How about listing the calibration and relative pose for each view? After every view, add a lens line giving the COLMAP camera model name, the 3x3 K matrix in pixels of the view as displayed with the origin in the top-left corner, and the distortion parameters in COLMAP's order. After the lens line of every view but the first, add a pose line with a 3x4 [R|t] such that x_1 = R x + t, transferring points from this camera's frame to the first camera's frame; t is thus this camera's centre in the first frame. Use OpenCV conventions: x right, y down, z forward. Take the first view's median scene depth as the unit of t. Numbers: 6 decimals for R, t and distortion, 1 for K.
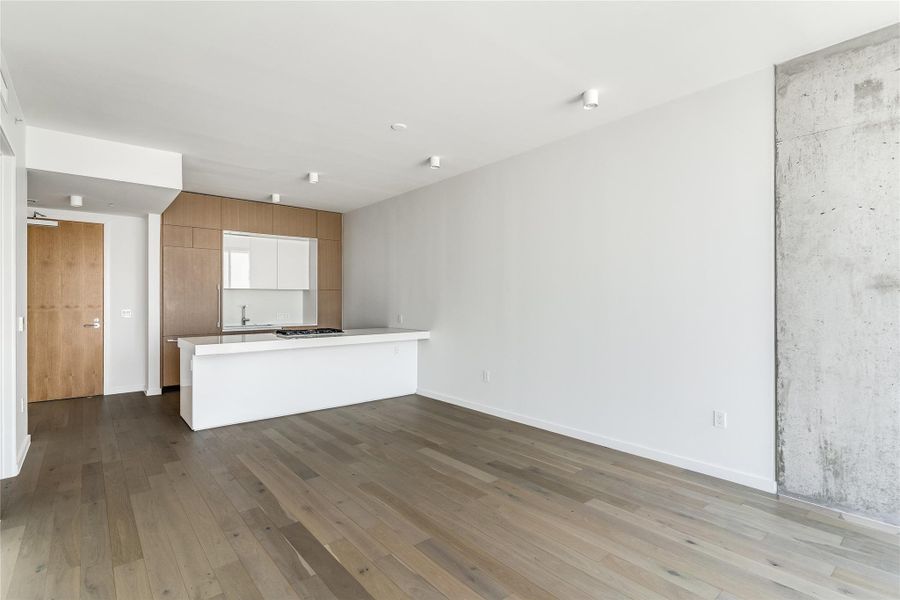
lens RADIAL K [[451.1, 0, 456.8], [0, 451.1, 298.2], [0, 0, 1]] dist [-0.000939, -0.001110]
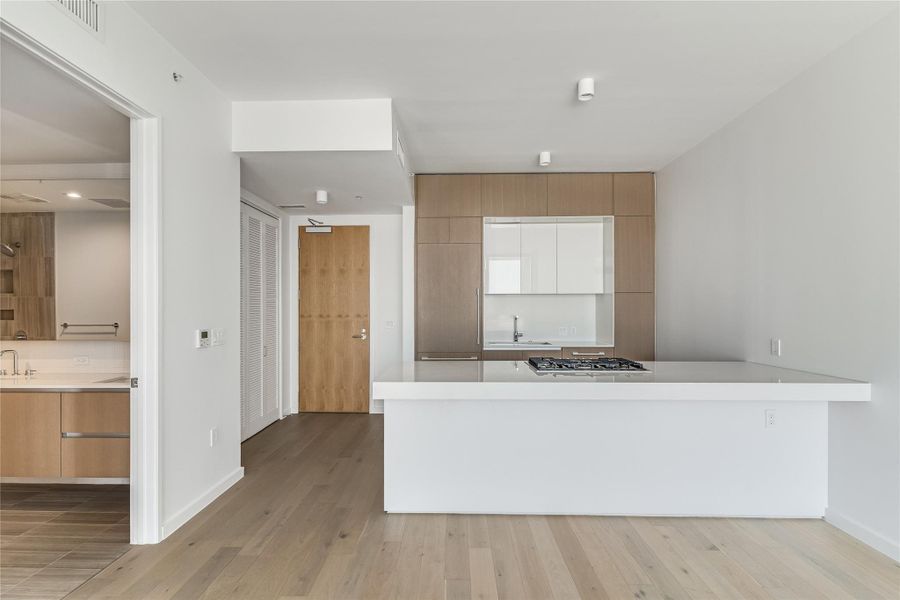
lens RADIAL K [[451.1, 0, 432.4], [0, 451.1, 305.5], [0, 0, 1]] dist [-0.000939, -0.001110]
pose [[0.734784, -0.006872, -0.678266, -0.072023], [0.003851, 0.999975, -0.005960, 0.003130], [0.678290, 0.001768, 0.734792, 0.419736]]
